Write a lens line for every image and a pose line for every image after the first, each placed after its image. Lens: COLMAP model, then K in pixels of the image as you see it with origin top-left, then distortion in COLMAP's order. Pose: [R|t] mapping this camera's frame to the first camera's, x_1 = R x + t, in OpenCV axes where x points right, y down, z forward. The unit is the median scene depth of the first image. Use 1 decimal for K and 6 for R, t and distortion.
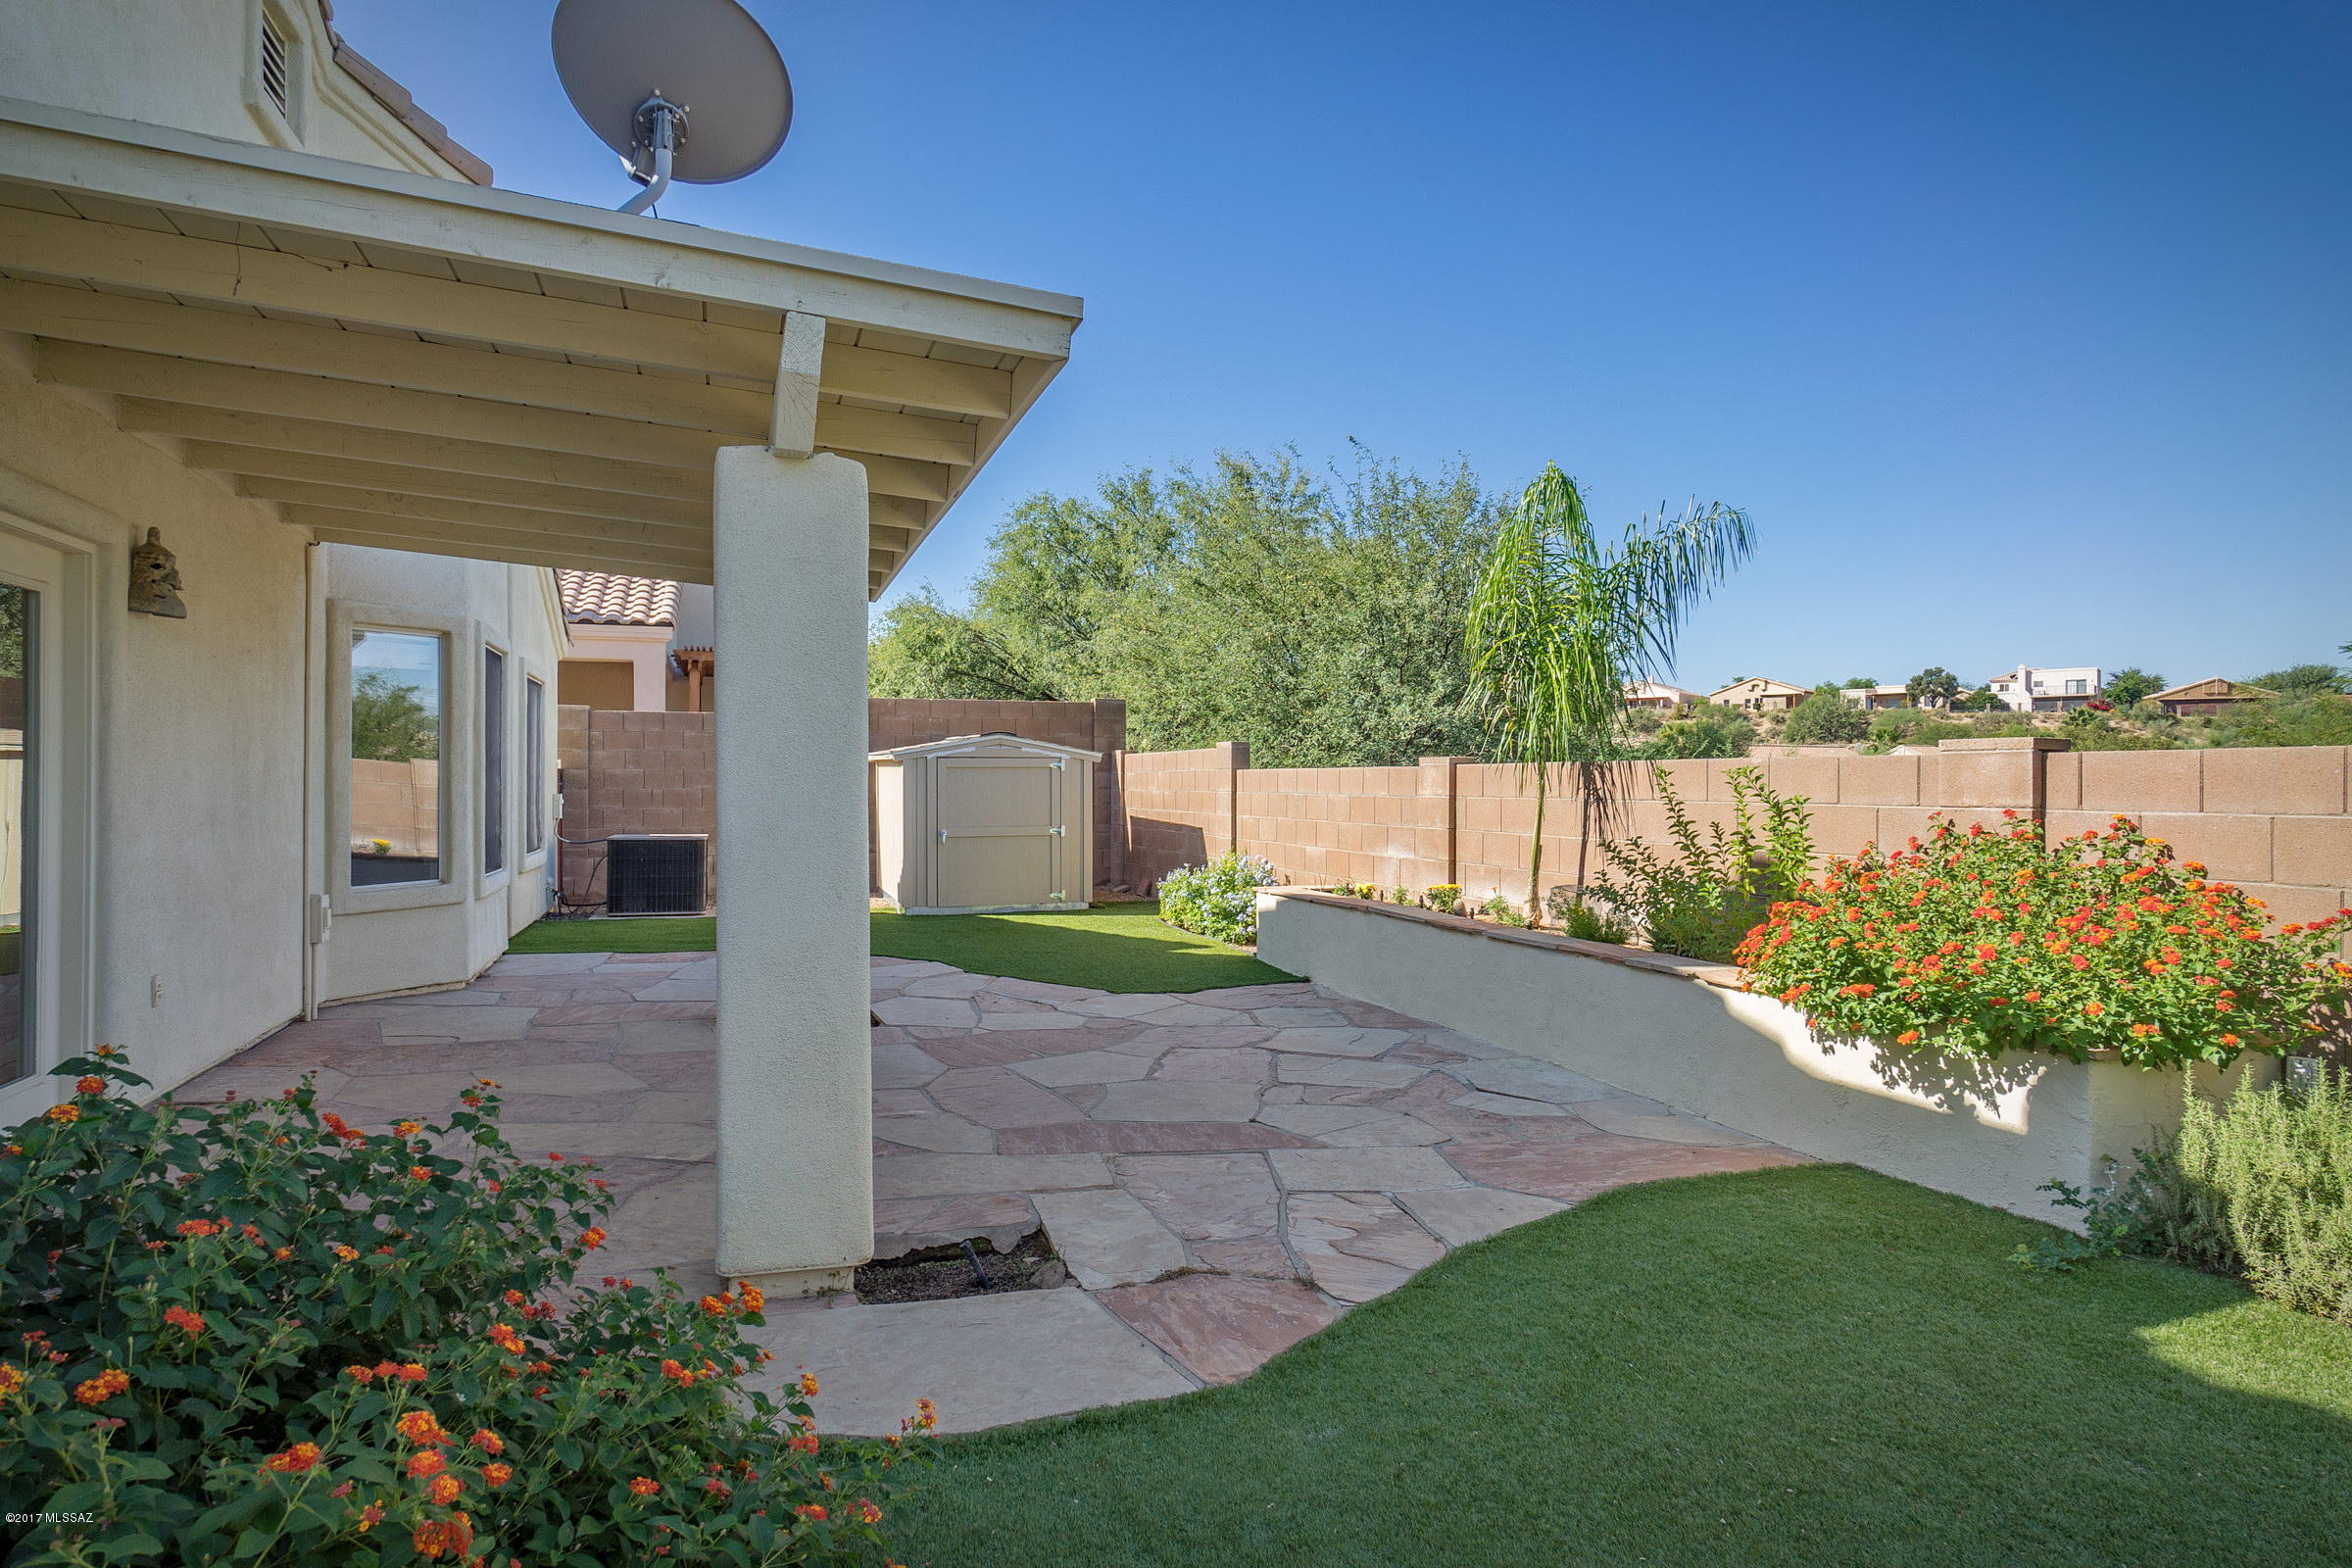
lens RADIAL K [[1296.5, 0, 1176.0], [0, 1296.5, 784.0], [0, 0, 1]] dist [0.002859, 0.000364]
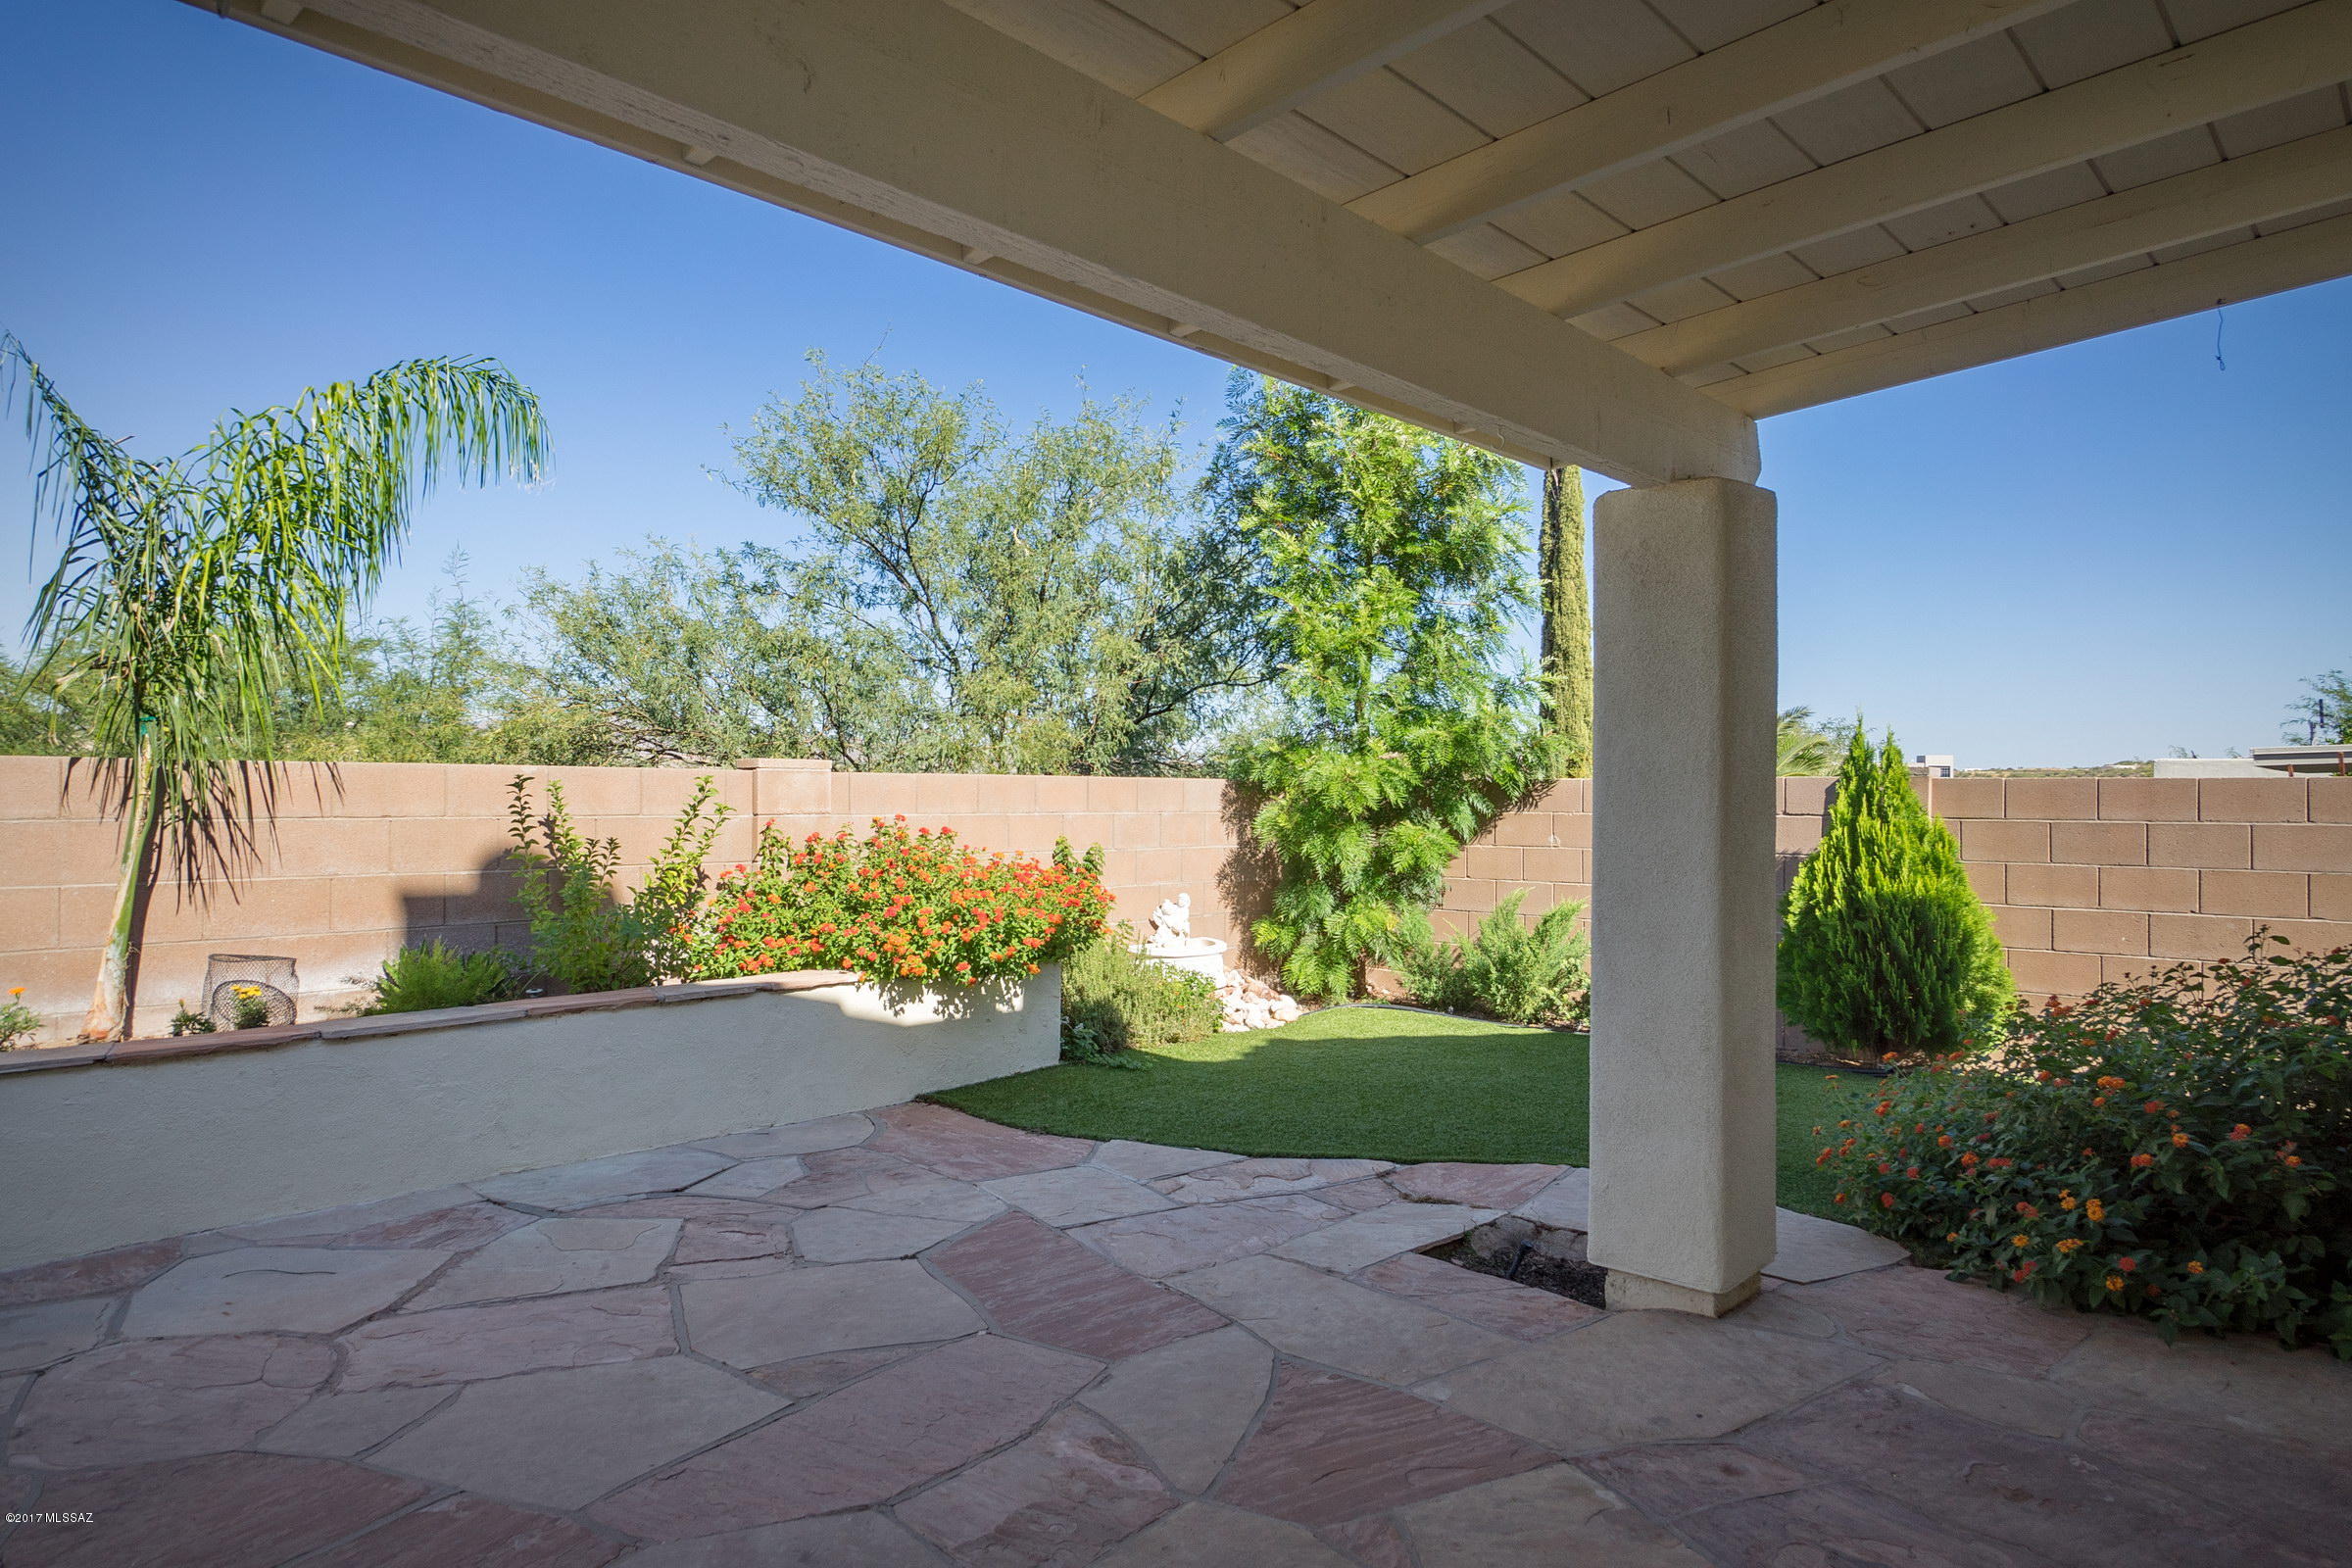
lens RADIAL K [[1459.3, 0, 1176.0], [0, 1459.3, 784.0], [0, 0, 1]] dist [0.023288, -0.000350]
pose [[-0.479979, -0.000772, 0.877280, -0.891776], [-0.009750, 0.999943, -0.004455, -0.008958], [-0.877226, -0.010692, -0.479959, 1.521717]]
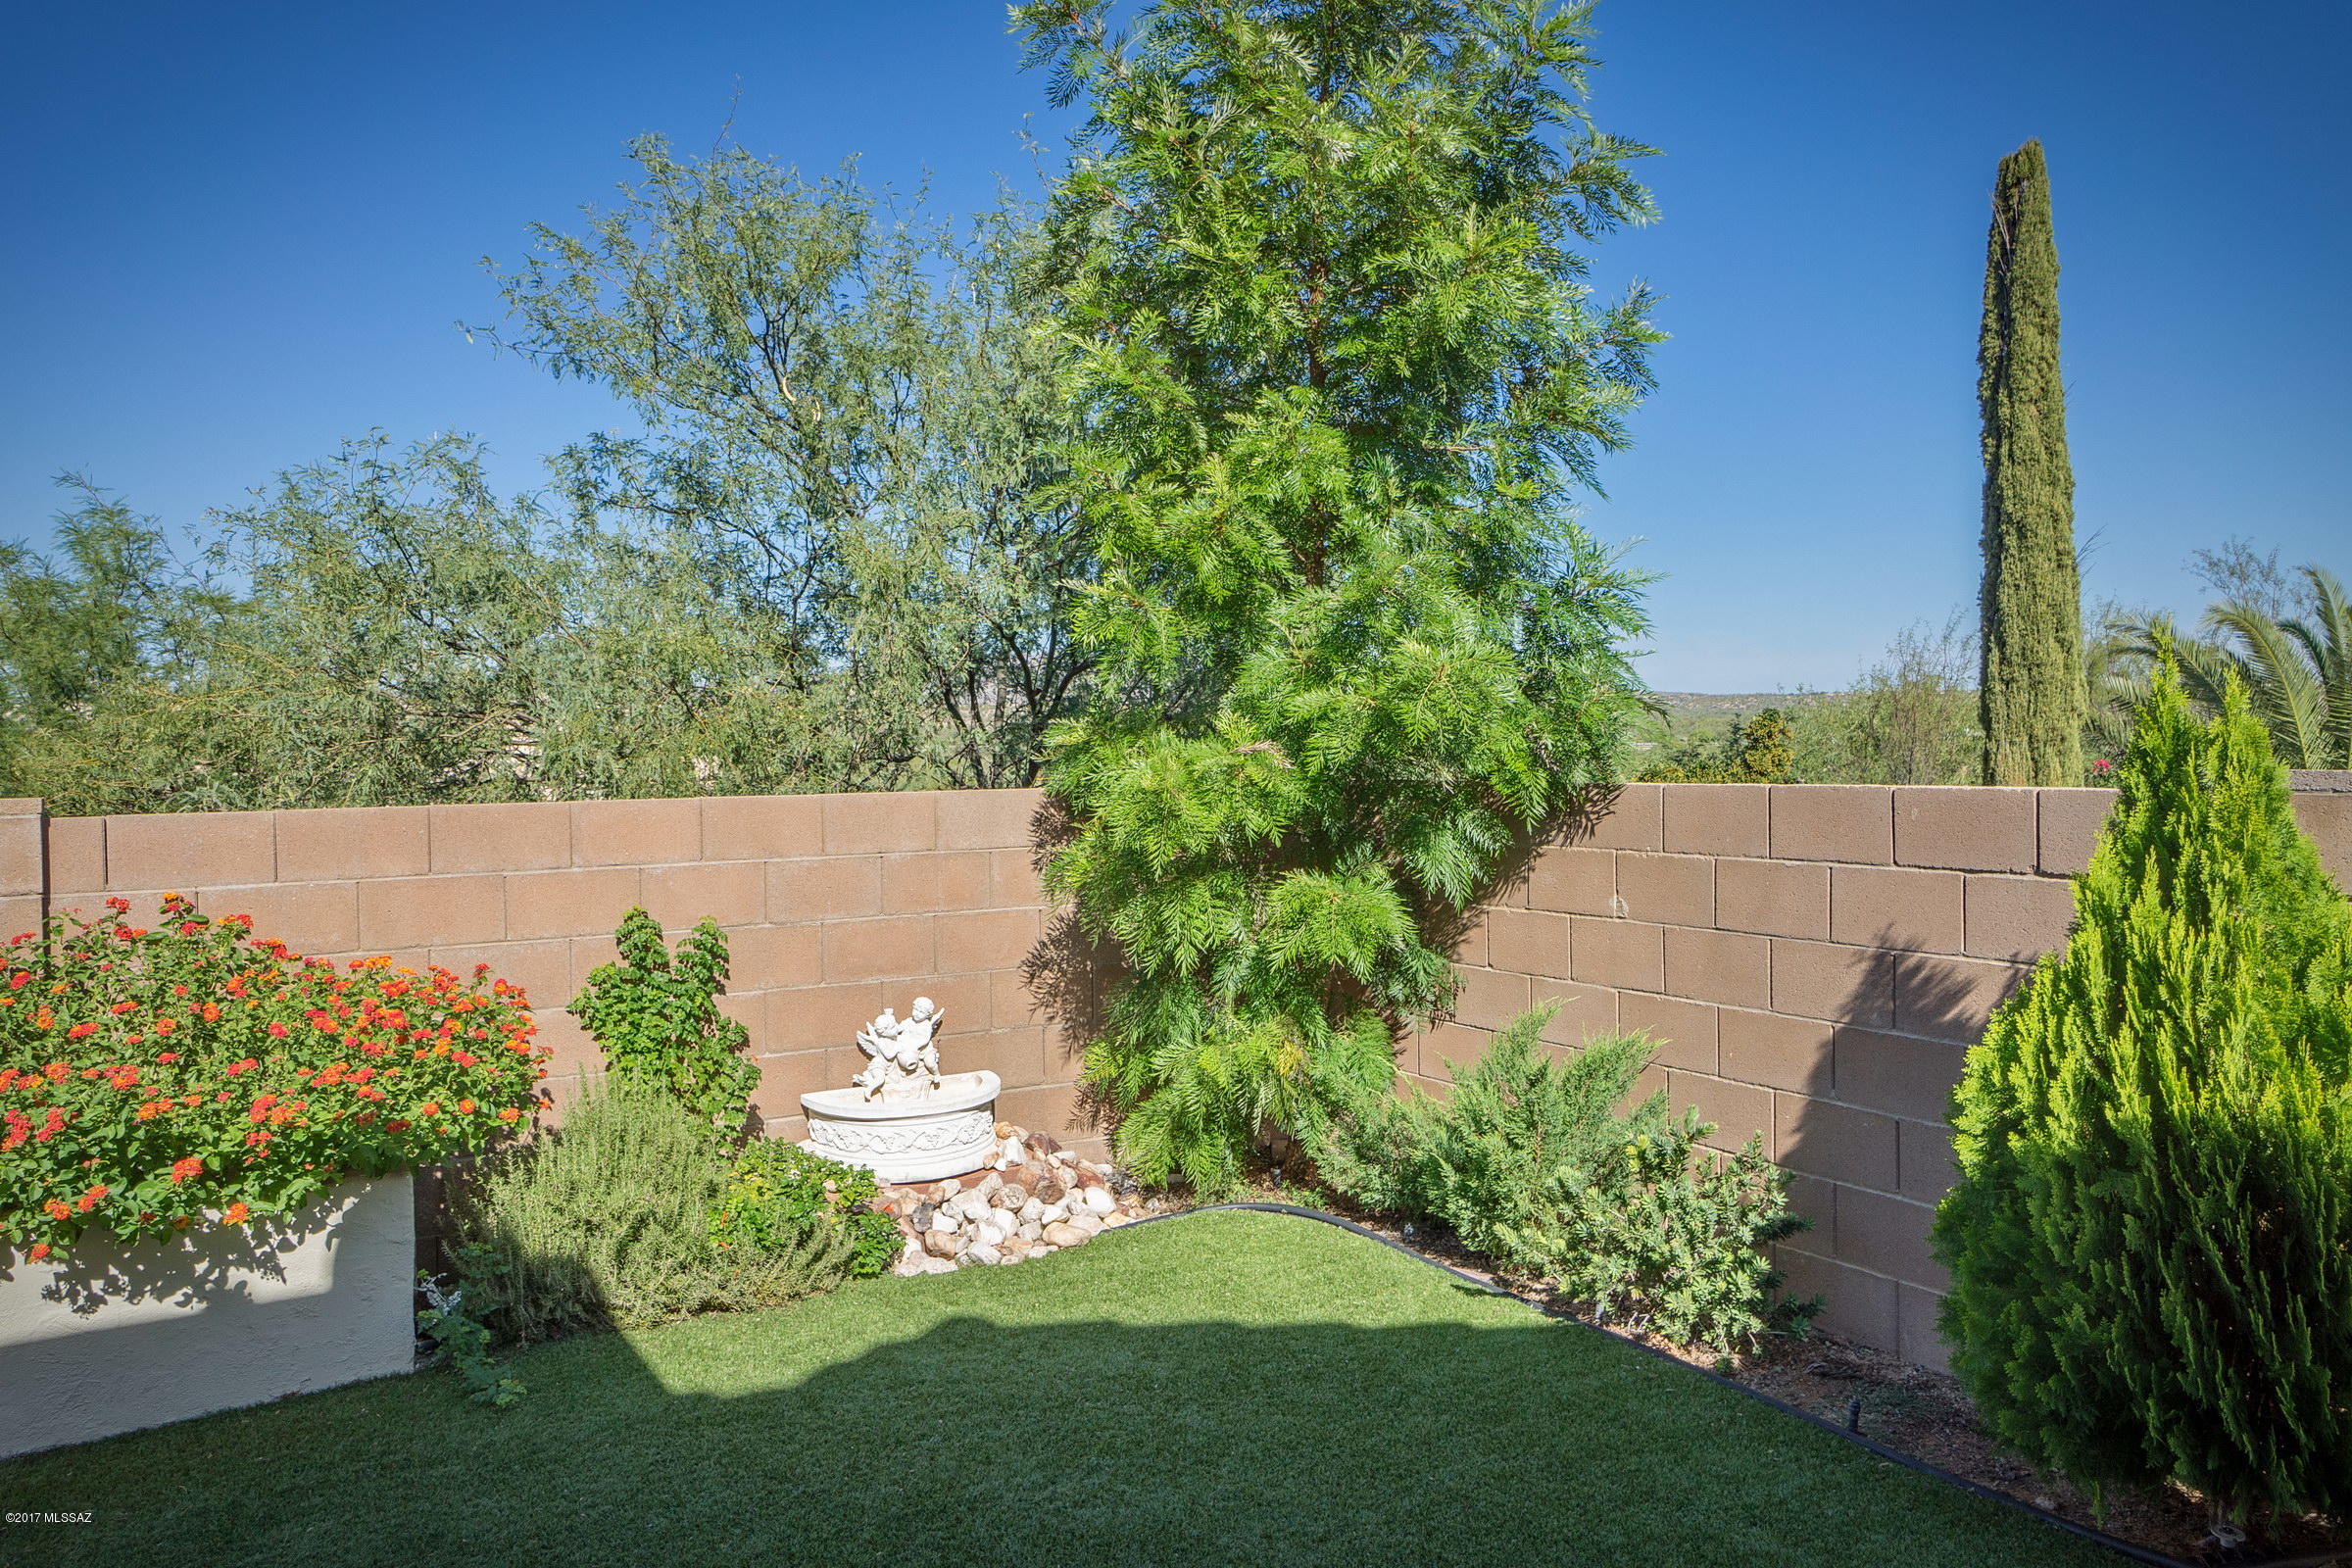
lens RADIAL K [[1750.4, 0, 1176.0], [0, 1750.4, 784.0], [0, 0, 1]] dist [0.030881, 0.039374]
pose [[-0.197810, -0.026162, 0.979891, -0.495525], [0.011297, 0.999517, 0.028966, -0.070059], [-0.980175, 0.016799, -0.197419, 0.612745]]
